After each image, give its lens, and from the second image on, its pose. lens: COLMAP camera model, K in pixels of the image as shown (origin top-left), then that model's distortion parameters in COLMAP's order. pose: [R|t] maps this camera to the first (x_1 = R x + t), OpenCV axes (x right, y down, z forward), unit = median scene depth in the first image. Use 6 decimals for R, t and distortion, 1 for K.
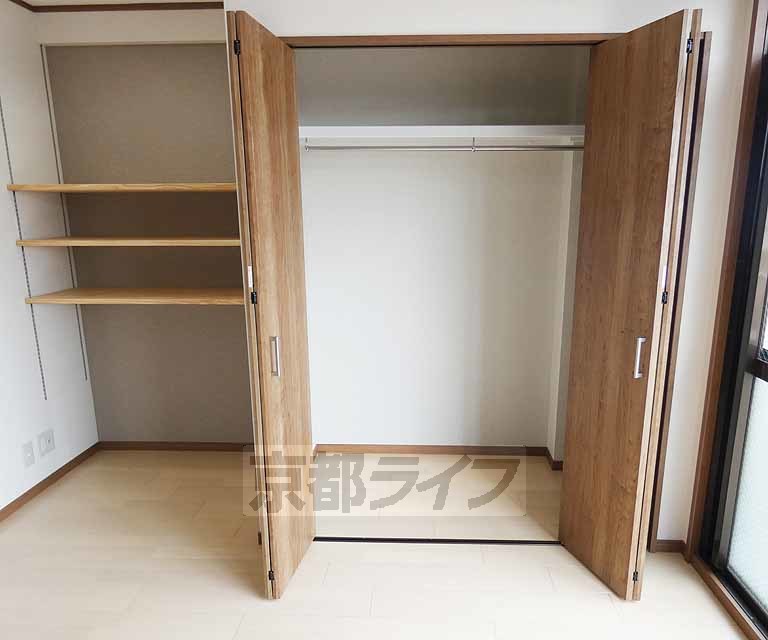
lens RADIAL K [[512.7, 0, 384.0], [0, 512.7, 320.0], [0, 0, 1]] dist [0.001394, -0.001969]
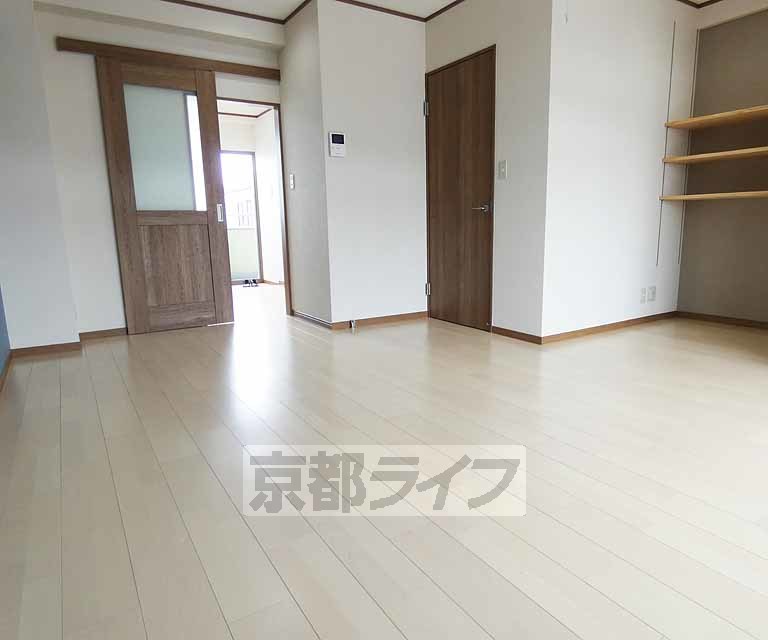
lens RADIAL K [[512.7, 0, 384.0], [0, 512.7, 320.0], [0, 0, 1]] dist [0.001394, -0.001969]
pose [[0.522322, 0.183500, -0.832771, 0.238074], [-0.047062, 0.981288, 0.186707, 0.072448], [0.851449, -0.058329, 0.521184, -0.535656]]
